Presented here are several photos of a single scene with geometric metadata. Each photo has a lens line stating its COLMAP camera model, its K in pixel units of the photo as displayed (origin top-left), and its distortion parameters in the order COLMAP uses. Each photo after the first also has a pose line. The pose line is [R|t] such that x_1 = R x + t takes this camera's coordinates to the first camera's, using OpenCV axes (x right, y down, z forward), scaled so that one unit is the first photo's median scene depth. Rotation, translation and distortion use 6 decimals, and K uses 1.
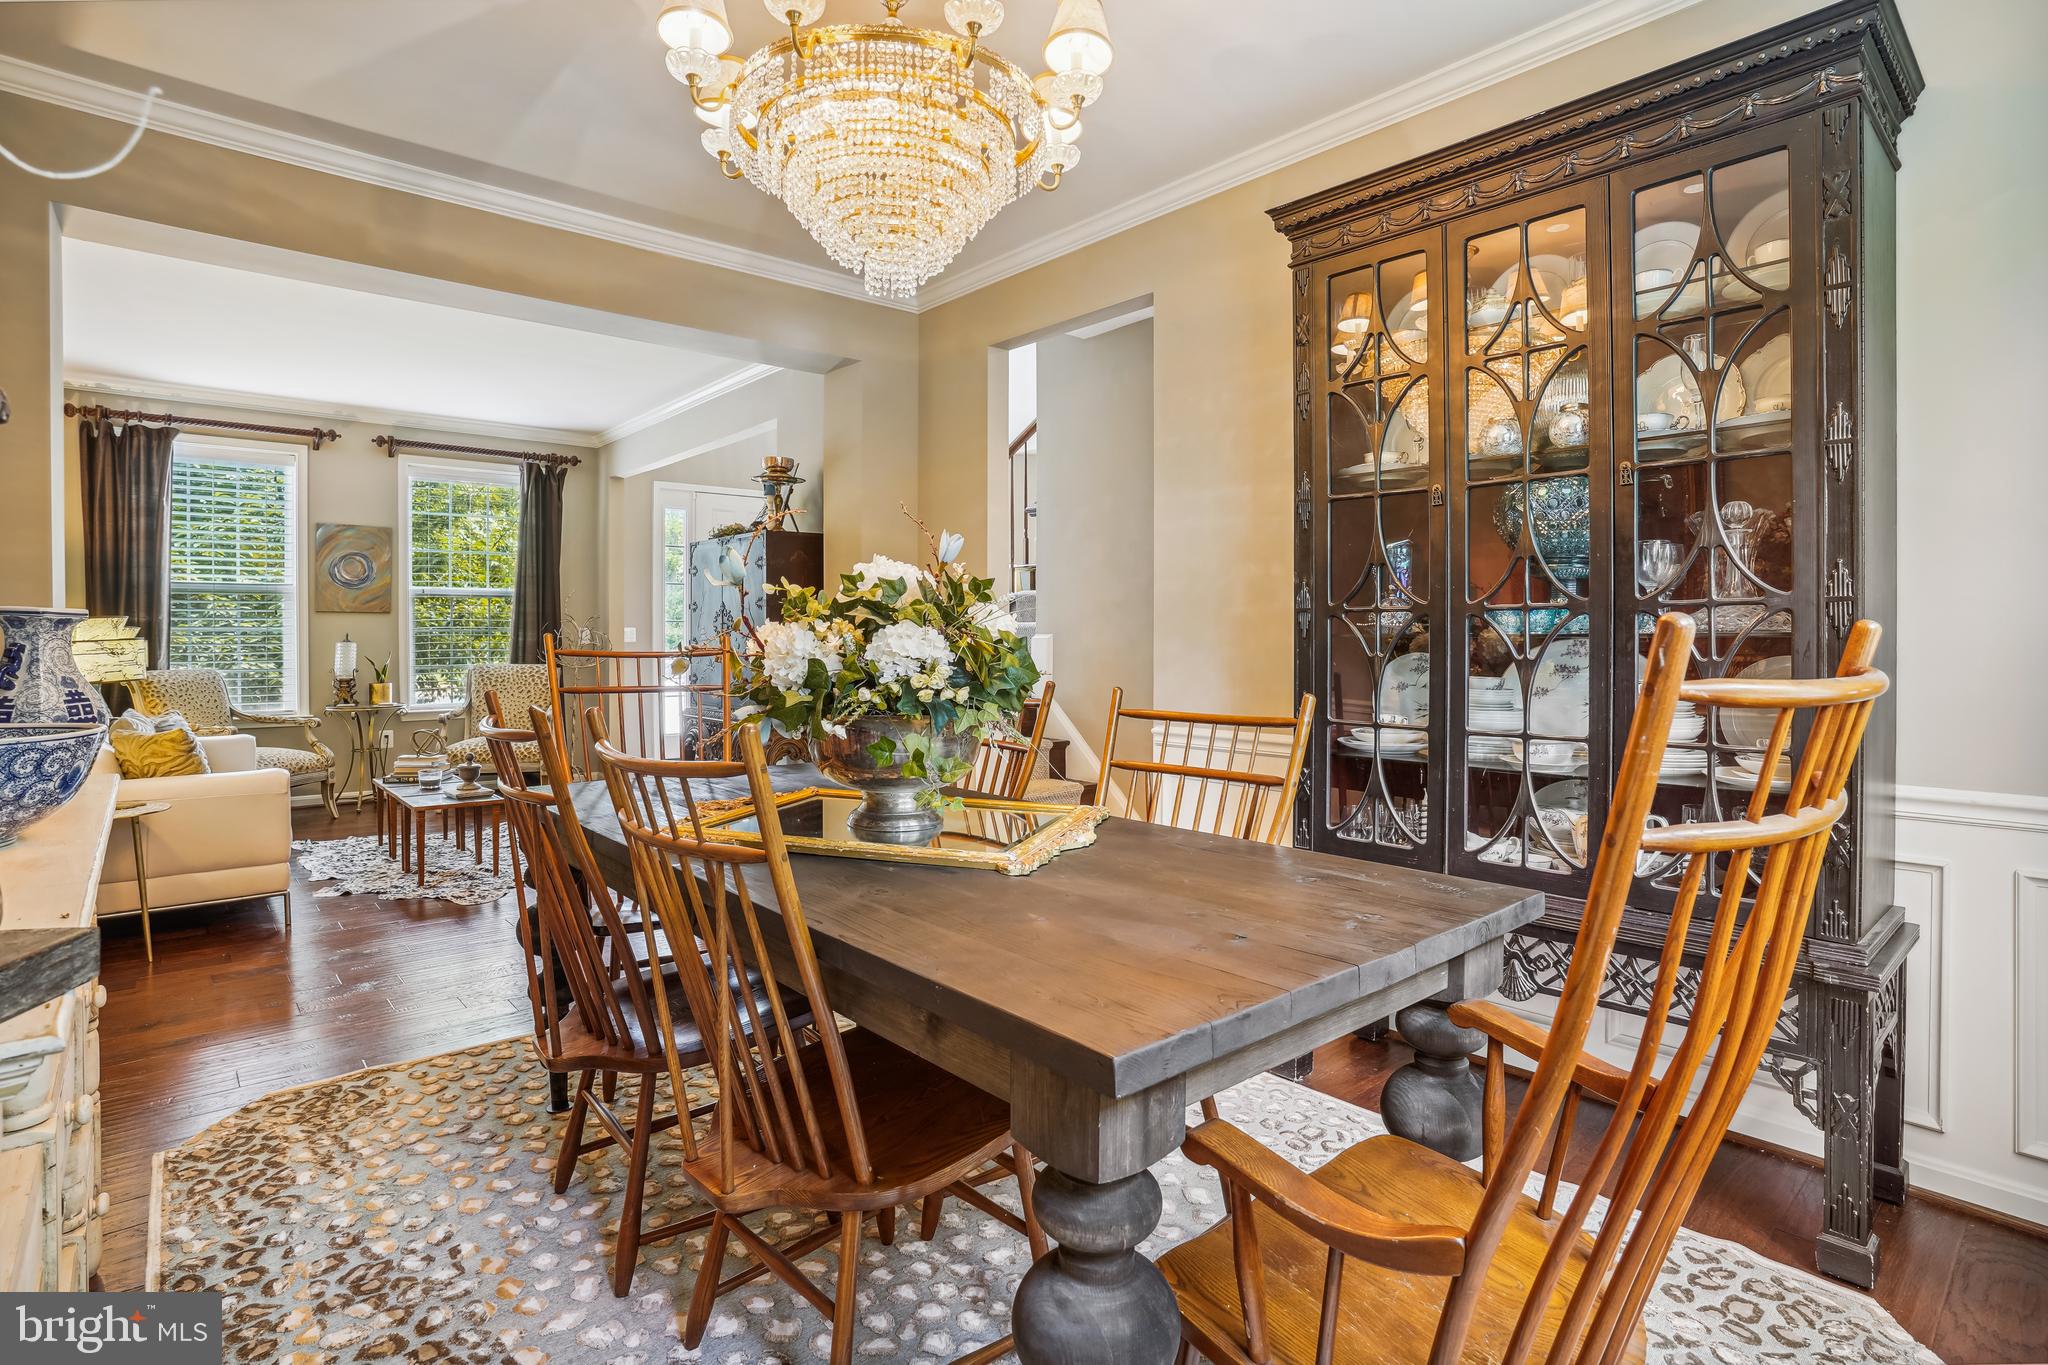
lens RADIAL K [[1016.0, 0, 1013.2], [0, 1016.0, 633.6], [0, 0, 1]] dist [-0.078746, 0.042810]
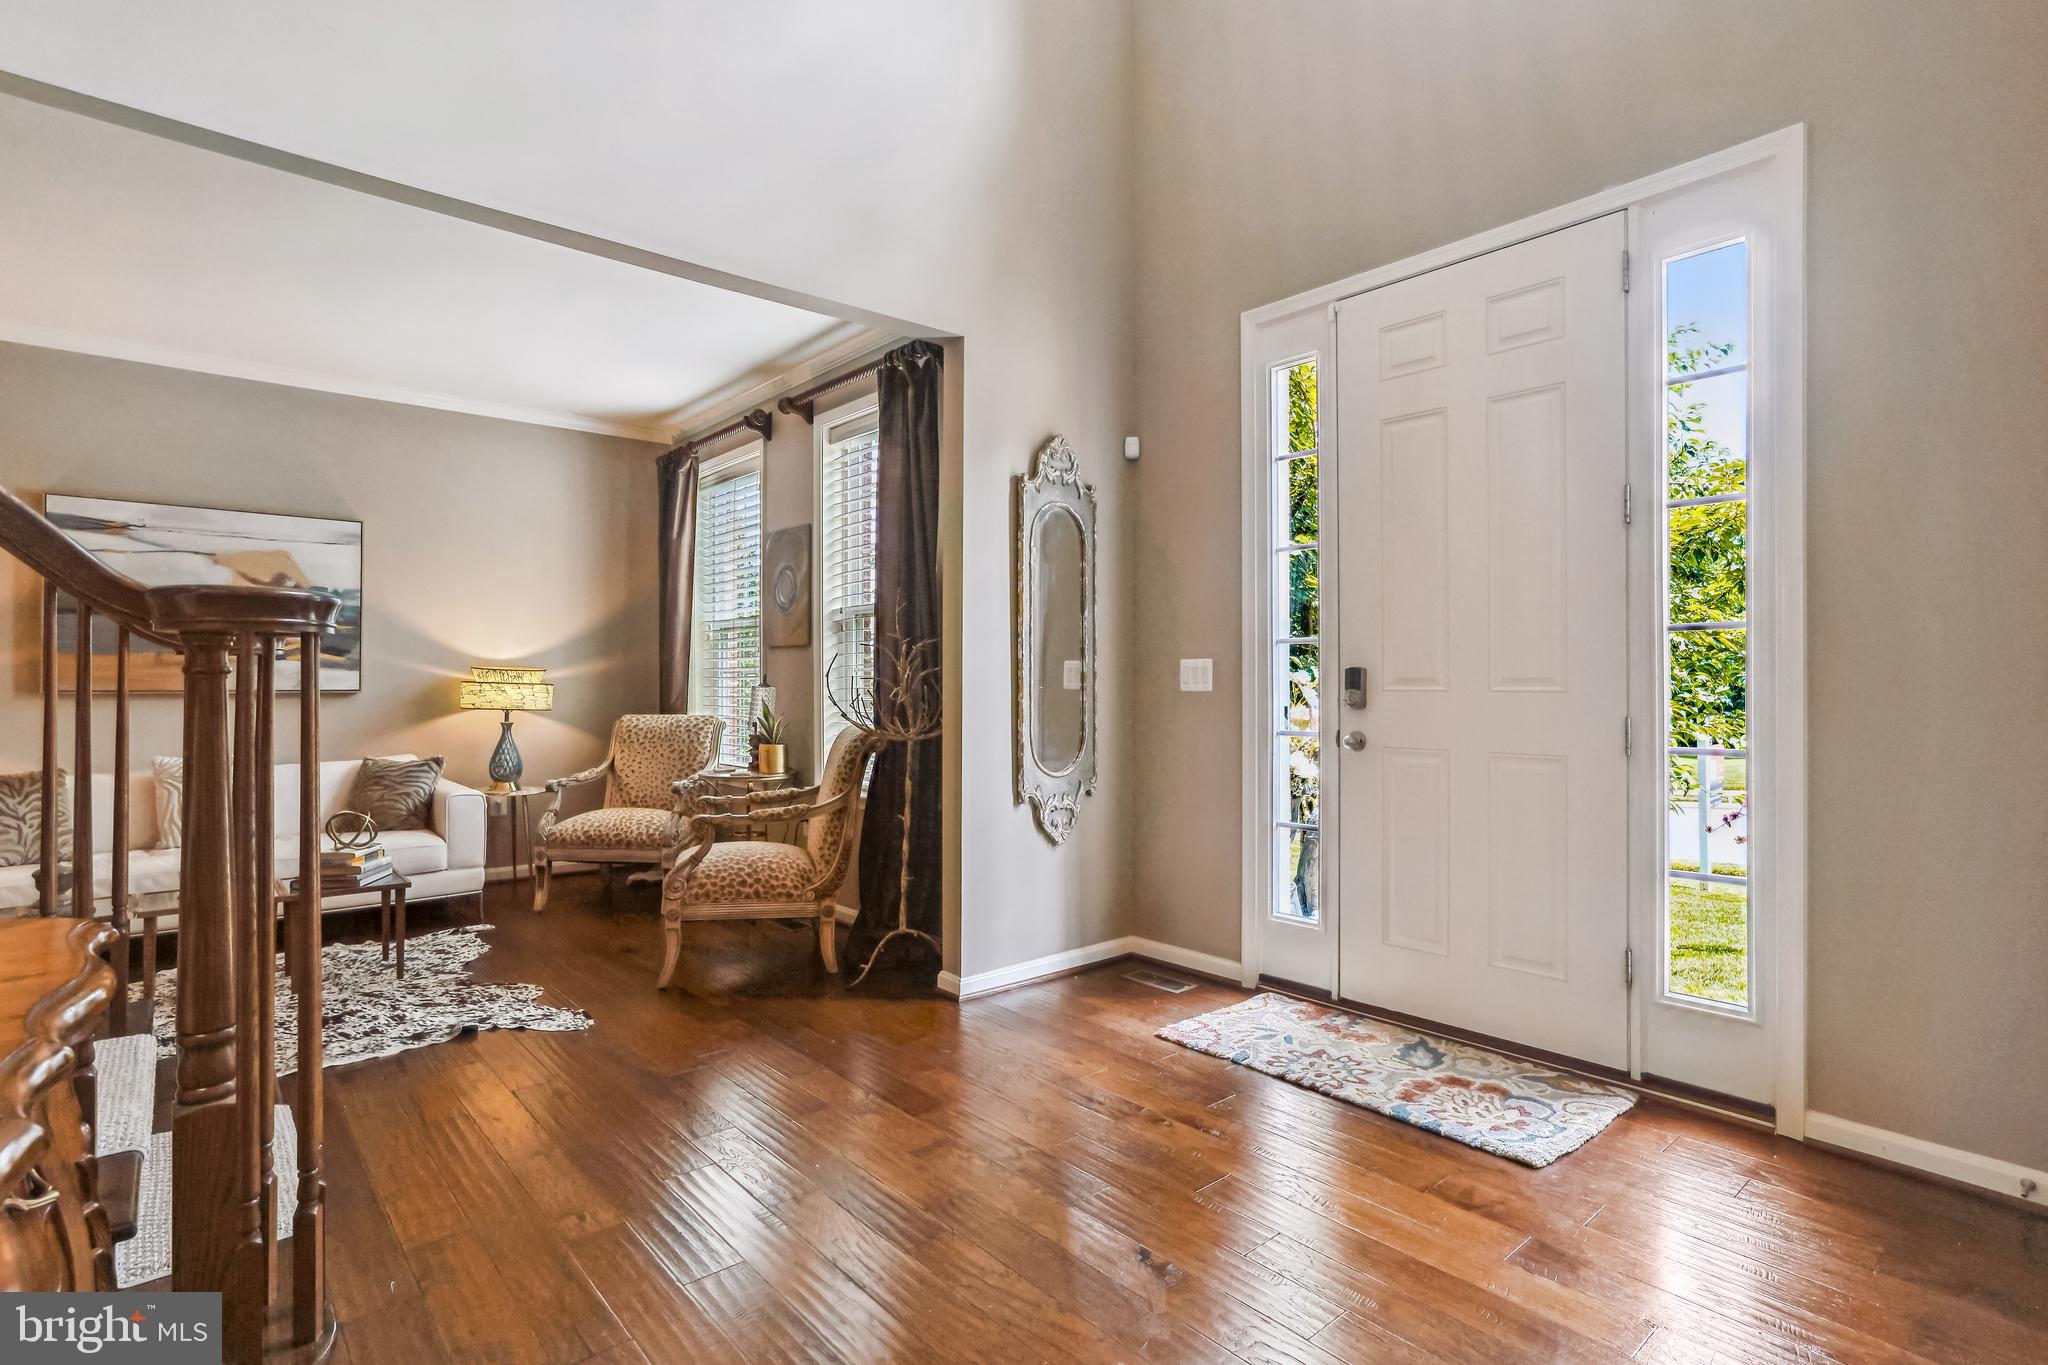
lens RADIAL K [[1009.9, 0, 1021.9], [0, 1009.9, 651.3], [0, 0, 1]] dist [-0.086037, 0.061338]
pose [[0.015131, -0.033456, -0.999326, 0.088549], [0.006182, 0.999424, -0.033366, 0.009389], [0.999866, -0.005673, 0.015329, 1.193970]]
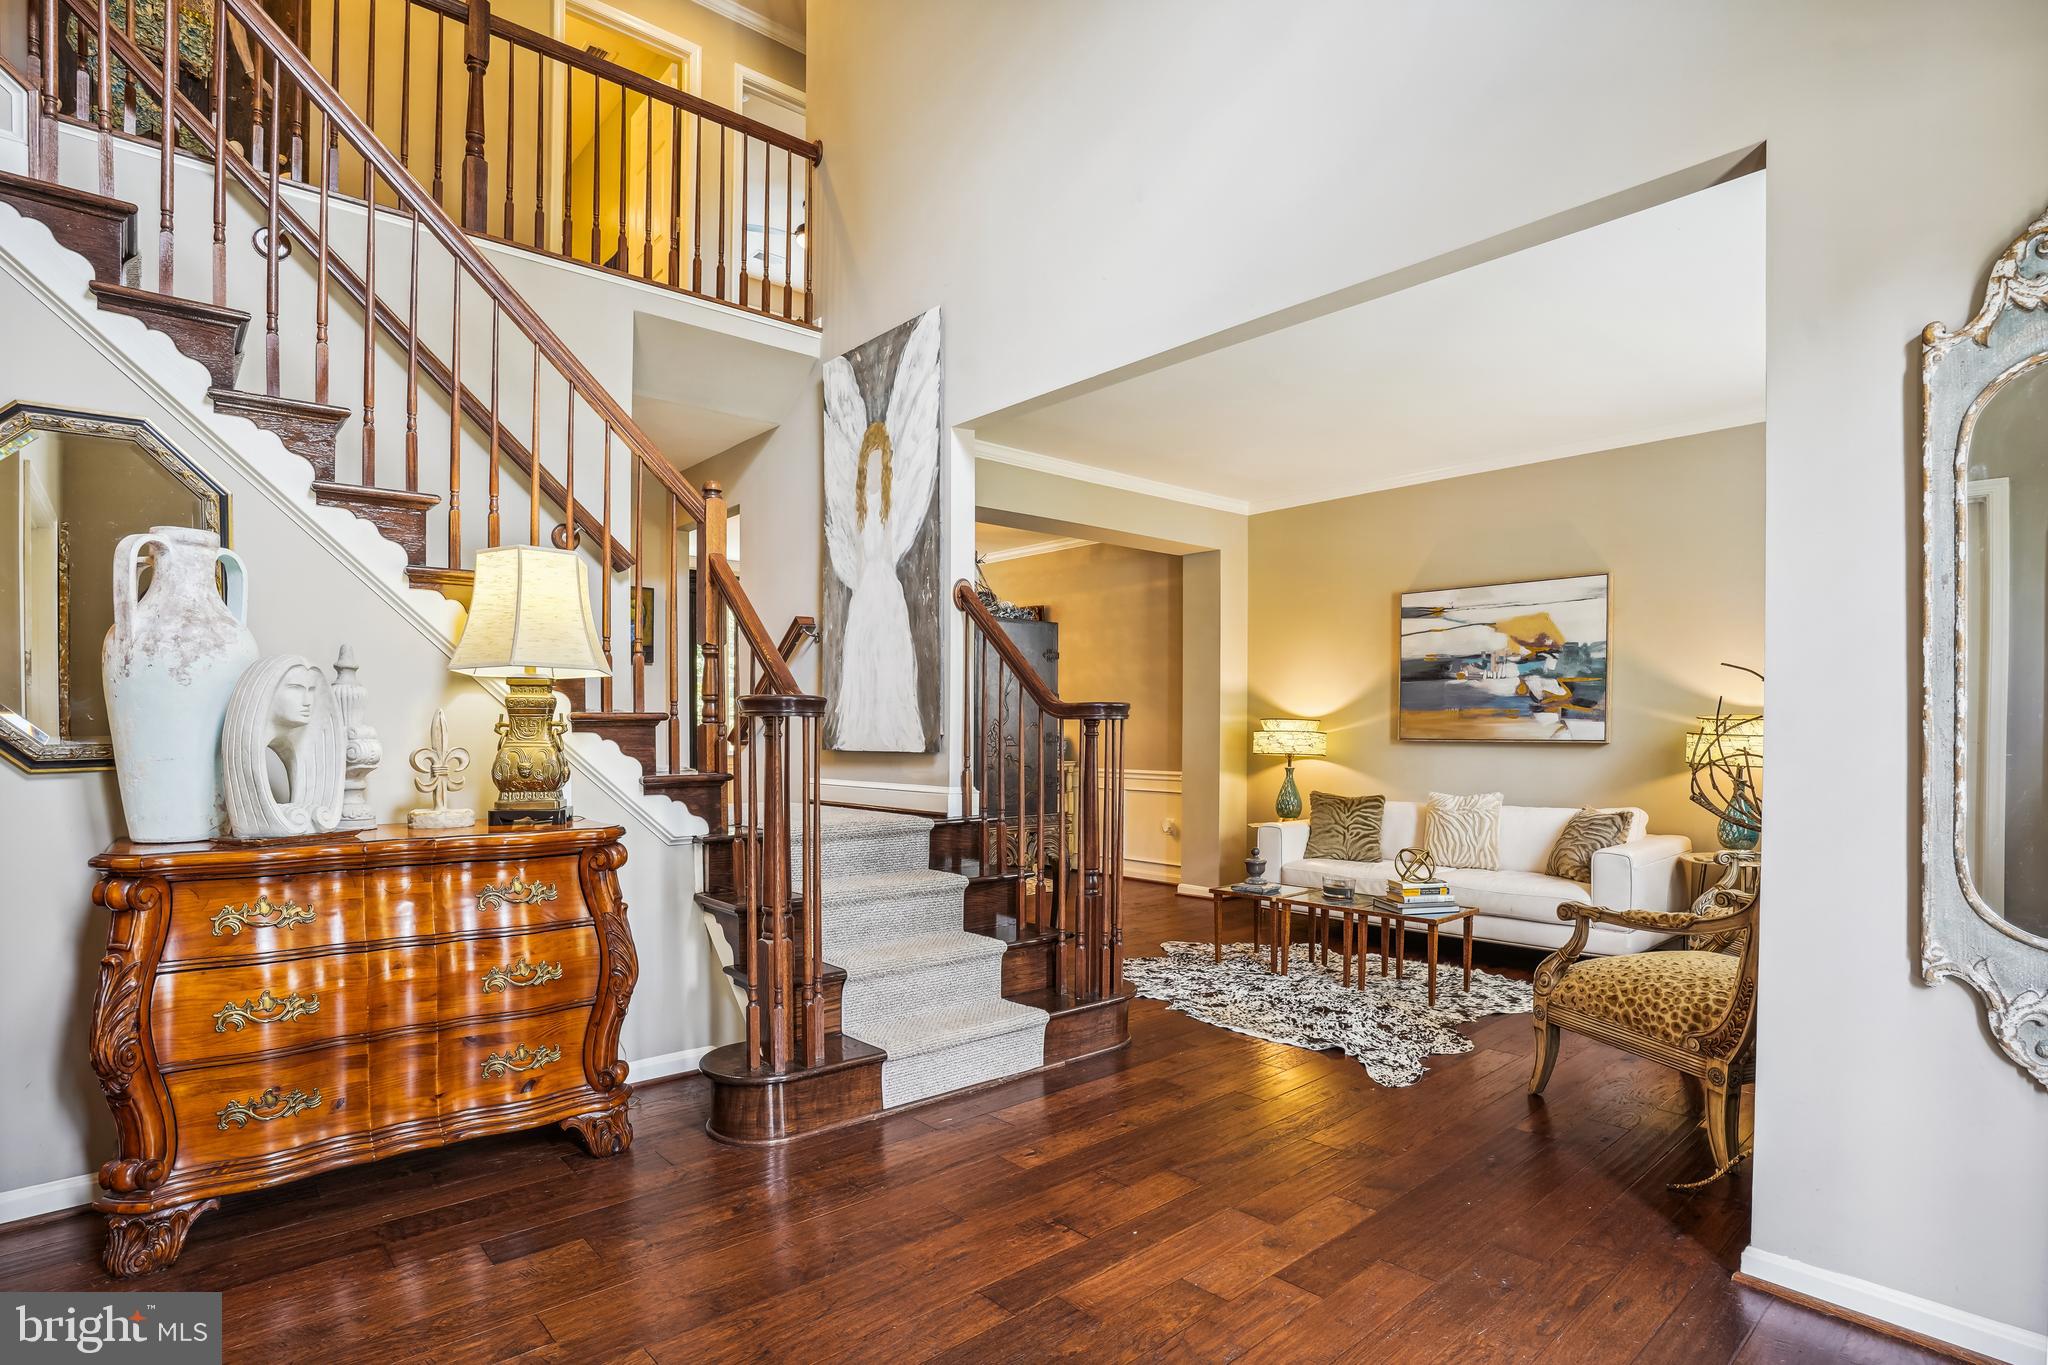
lens RADIAL K [[1032.7, 0, 1028.6], [0, 1032.7, 736.0], [0, 0, 1]] dist [-0.079298, 0.020919]
pose [[-0.999954, 0.000414, -0.009552, -0.224920], [0.000388, 0.999996, 0.002761, 0.004585], [0.009553, 0.002757, -0.999951, 1.478350]]
